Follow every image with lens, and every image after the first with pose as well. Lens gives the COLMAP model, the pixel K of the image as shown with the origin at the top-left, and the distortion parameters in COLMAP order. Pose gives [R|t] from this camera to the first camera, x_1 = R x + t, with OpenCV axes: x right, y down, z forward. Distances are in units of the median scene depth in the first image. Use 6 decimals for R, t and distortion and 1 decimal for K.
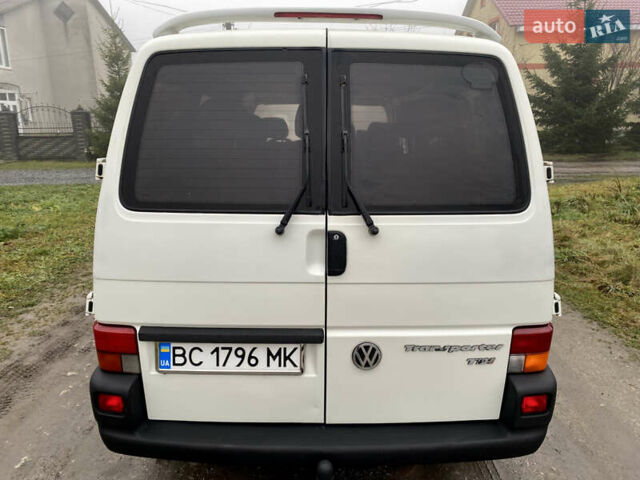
lens RADIAL K [[487.4, 0, 317.8], [0, 487.4, 233.3], [0, 0, 1]] dist [0.046357, -0.054982]
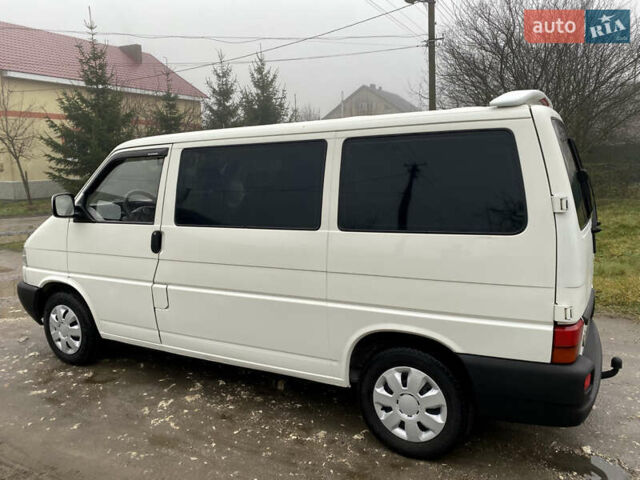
lens RADIAL K [[489.6, 0, 322.7], [0, 489.6, 239.2], [0, 0, 1]] dist [0.018402, -0.009928]
pose [[0.505172, -0.141636, 0.851317, -1.831527], [0.213721, 0.976246, 0.035599, -0.215125], [-0.836137, 0.163961, 0.523442, 0.842674]]
